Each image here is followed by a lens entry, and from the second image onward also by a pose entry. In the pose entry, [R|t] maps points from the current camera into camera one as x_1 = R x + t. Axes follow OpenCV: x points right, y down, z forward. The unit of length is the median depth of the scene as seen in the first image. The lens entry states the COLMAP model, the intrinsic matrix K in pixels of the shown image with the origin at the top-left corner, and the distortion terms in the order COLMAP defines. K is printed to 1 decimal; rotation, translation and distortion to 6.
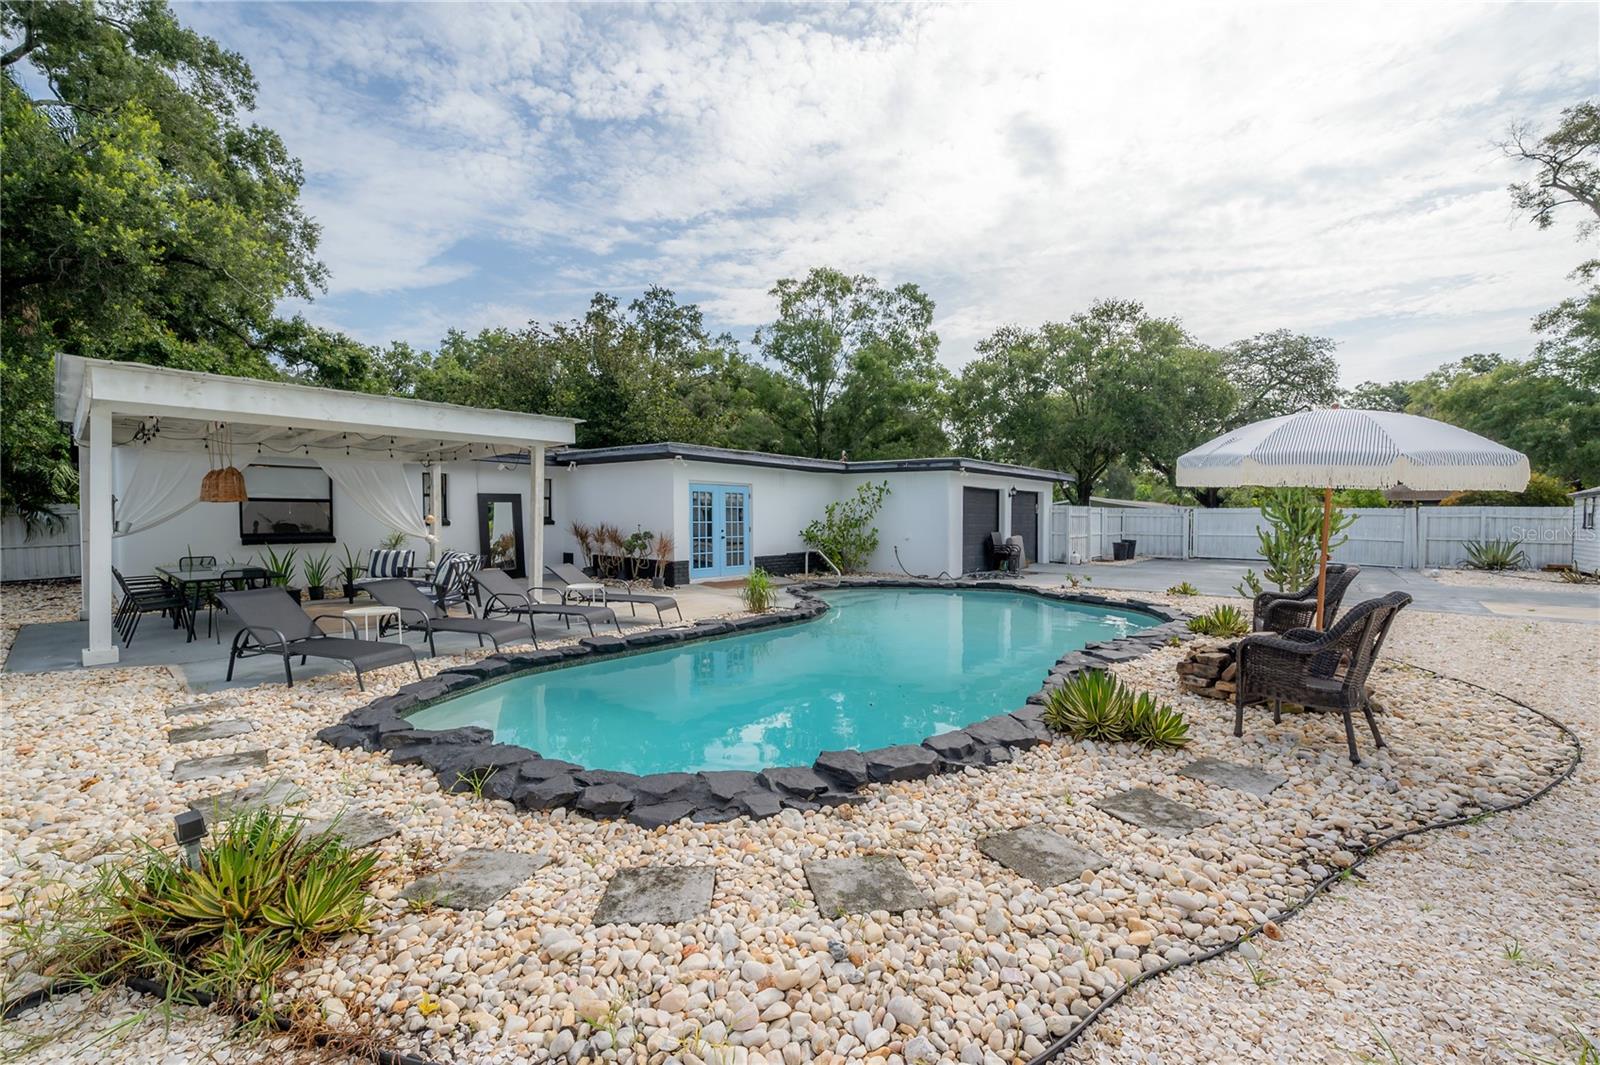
lens RADIAL K [[650.9, 0, 811.4], [0, 650.9, 525.8], [0, 0, 1]] dist [-0.000581, 0.000099]
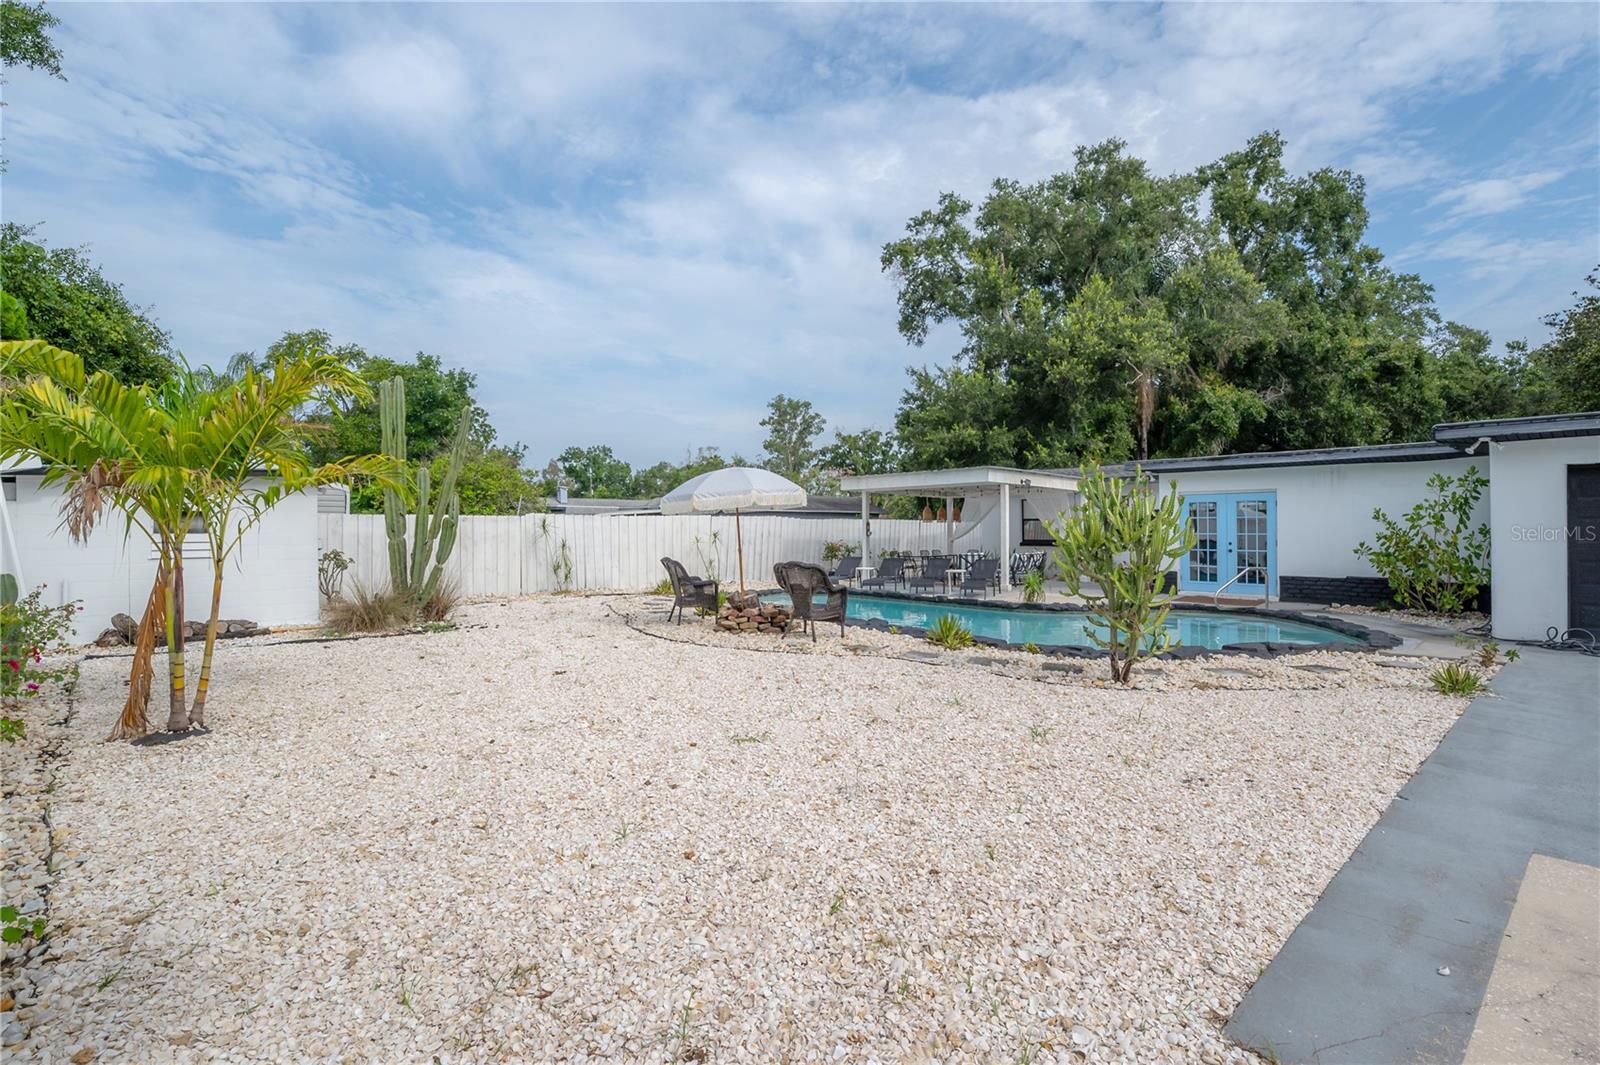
lens RADIAL K [[766.2, 0, 821.9], [0, 766.2, 526.5], [0, 0, 1]] dist [-0.014839, 0.000172]
pose [[-0.113455, -0.002405, -0.993540, 0.882369], [-0.001984, 0.999996, -0.002194, -0.011551], [0.993541, 0.001722, -0.113459, 0.488372]]
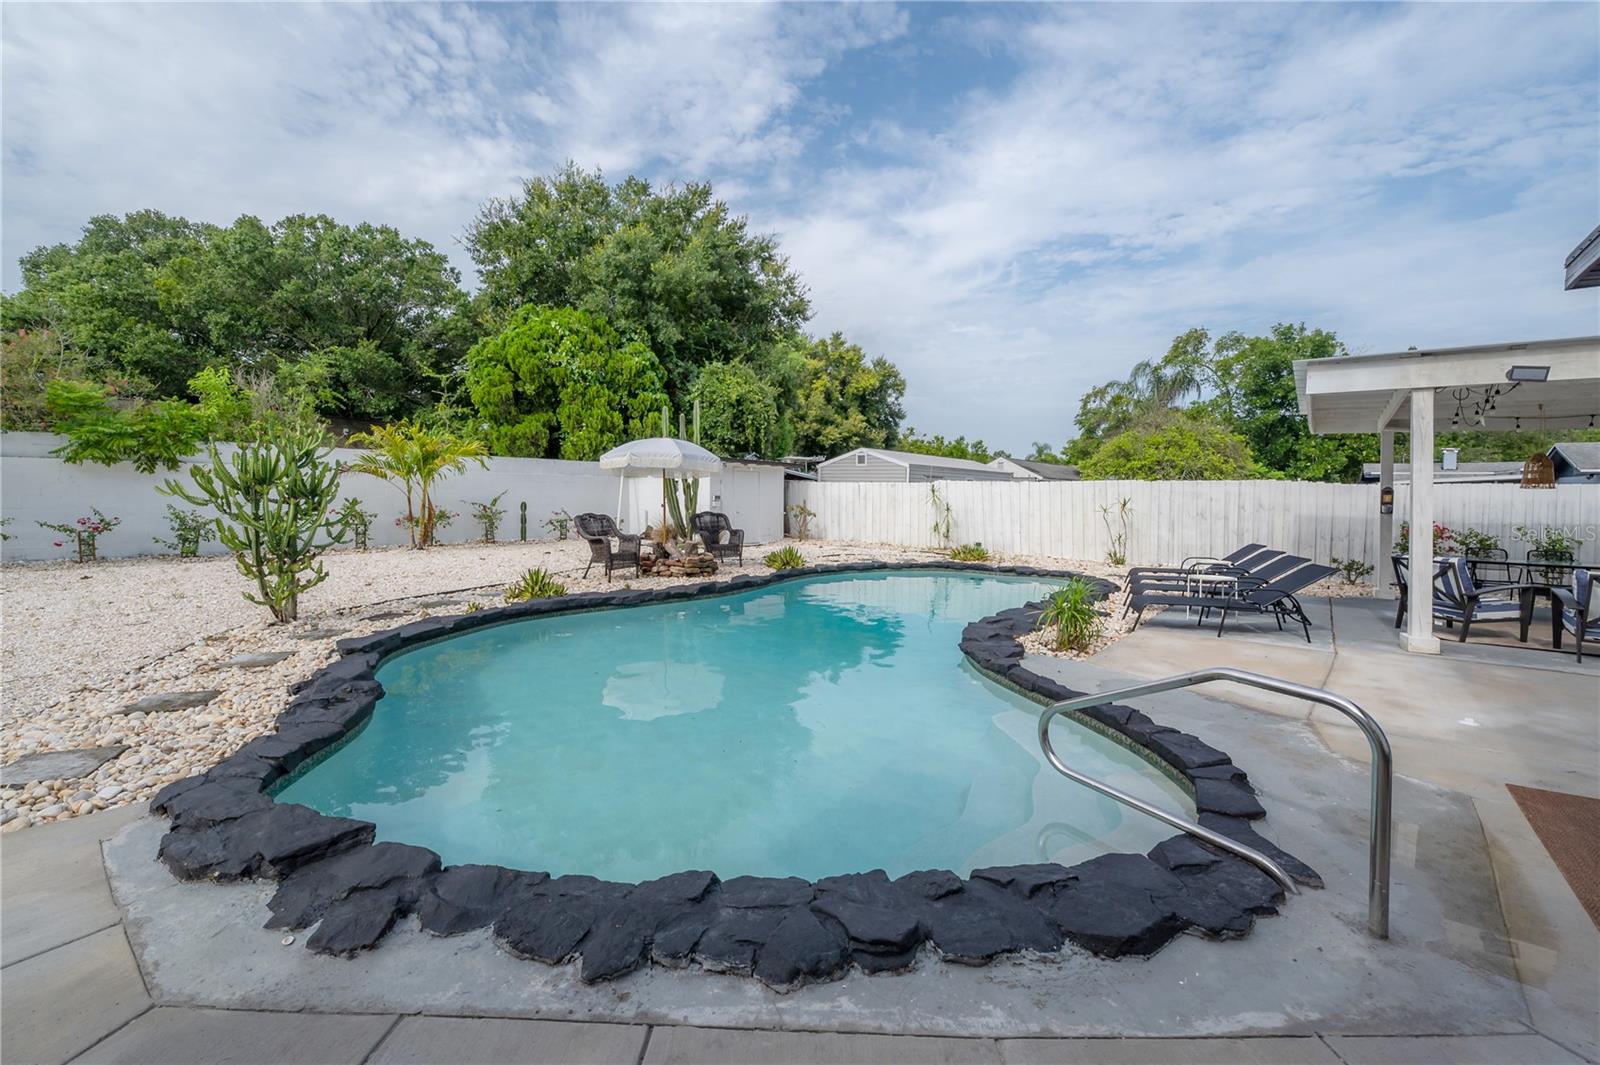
lens RADIAL K [[641.4, 0, 813.4], [0, 641.4, 513.2], [0, 0, 1]] dist [-0.000953, 0.000004]
pose [[-0.999893, -0.014391, -0.002498, 0.103682], [-0.014463, 0.999394, 0.031670, -0.006289], [0.002041, 0.031703, -0.999495, 1.002332]]
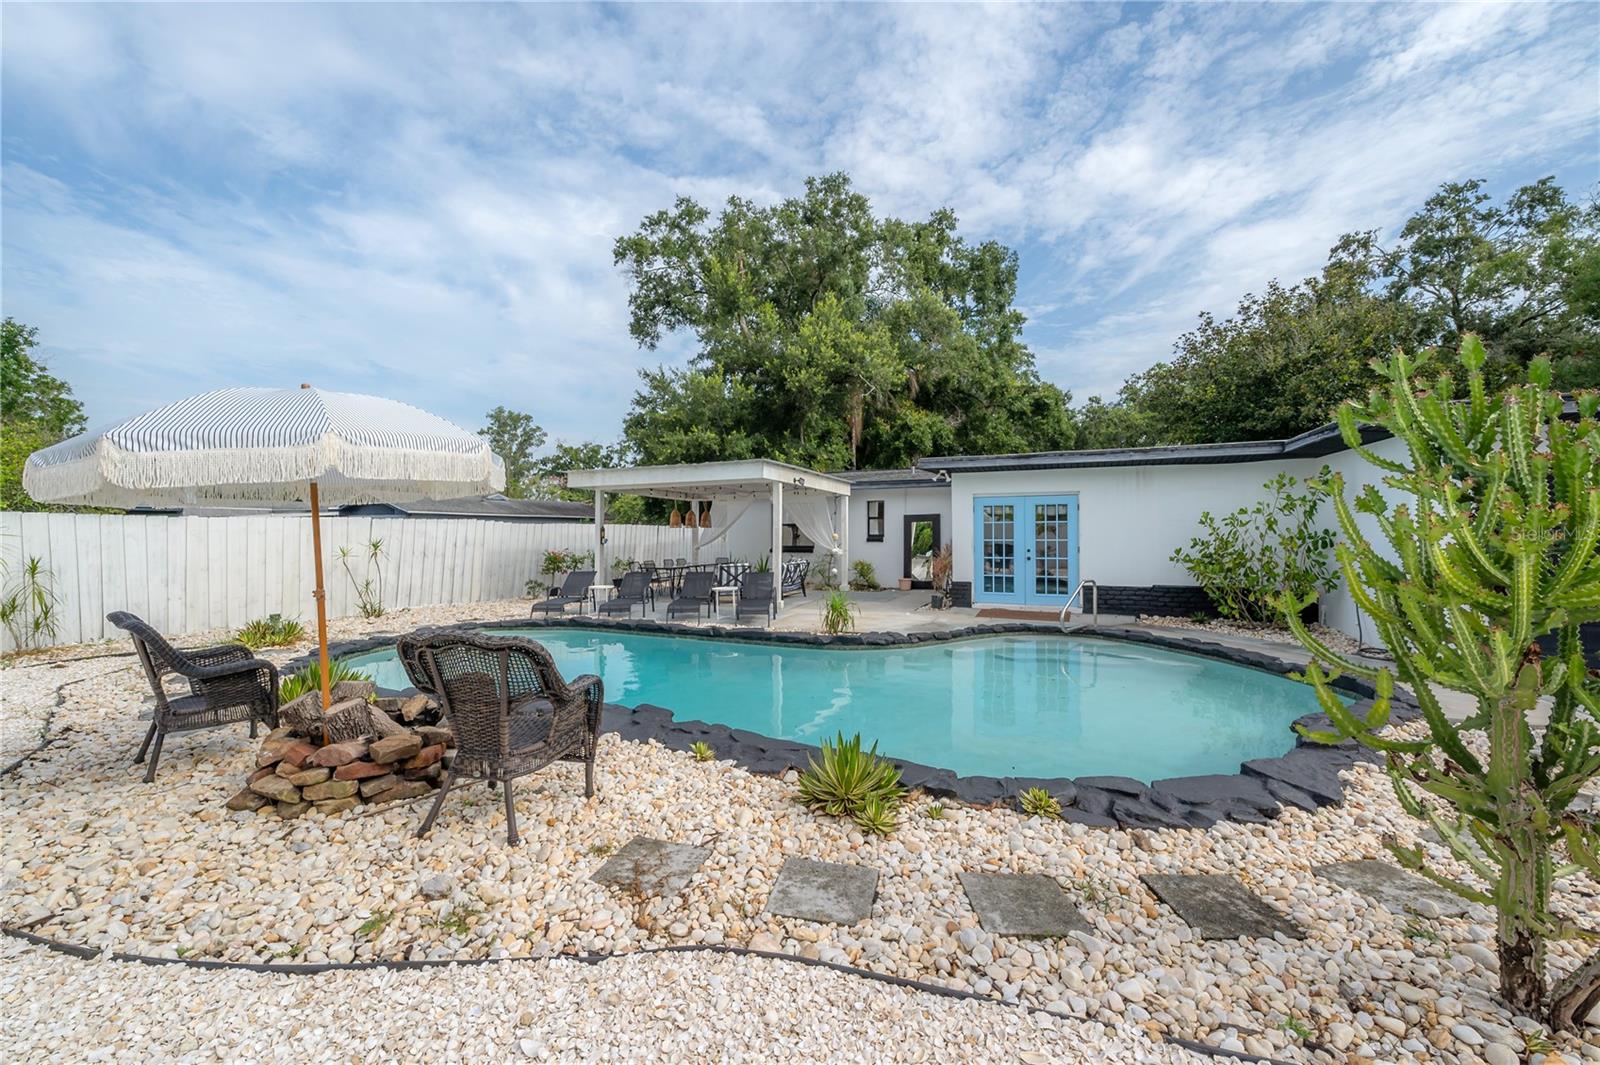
lens RADIAL K [[631.9, 0, 807.3], [0, 631.9, 511.1], [0, 0, 1]] dist [0.009575, 0.000201]
pose [[0.279993, -0.034744, -0.959373, 0.502189], [-0.000493, 0.999340, -0.036336, -0.012004], [0.960002, 0.010647, 0.279791, 0.441814]]
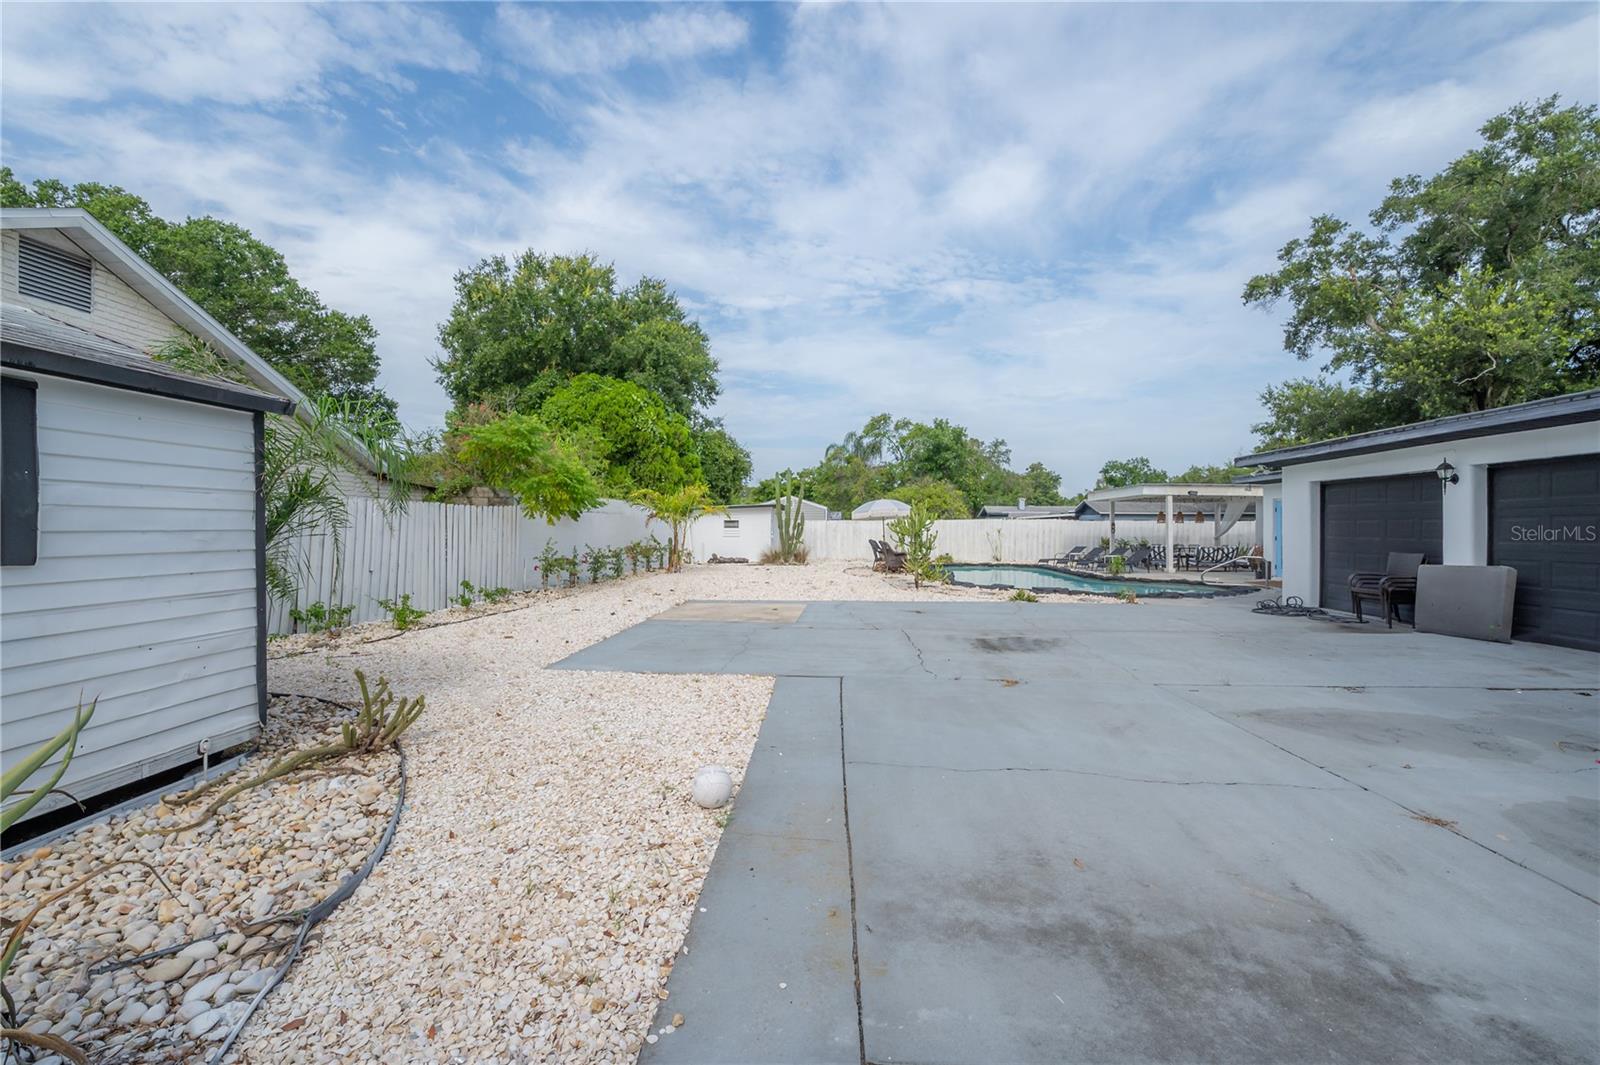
lens RADIAL K [[645.0, 0, 800.0], [0, 645.0, 532.5], [0, 0, 1]] dist [0.021403, -0.000081]
pose [[-0.817604, 0.000362, -0.575781, 1.121091], [-0.007390, 0.999911, 0.011122, -0.010027], [0.575733, 0.013349, -0.817529, 1.281490]]
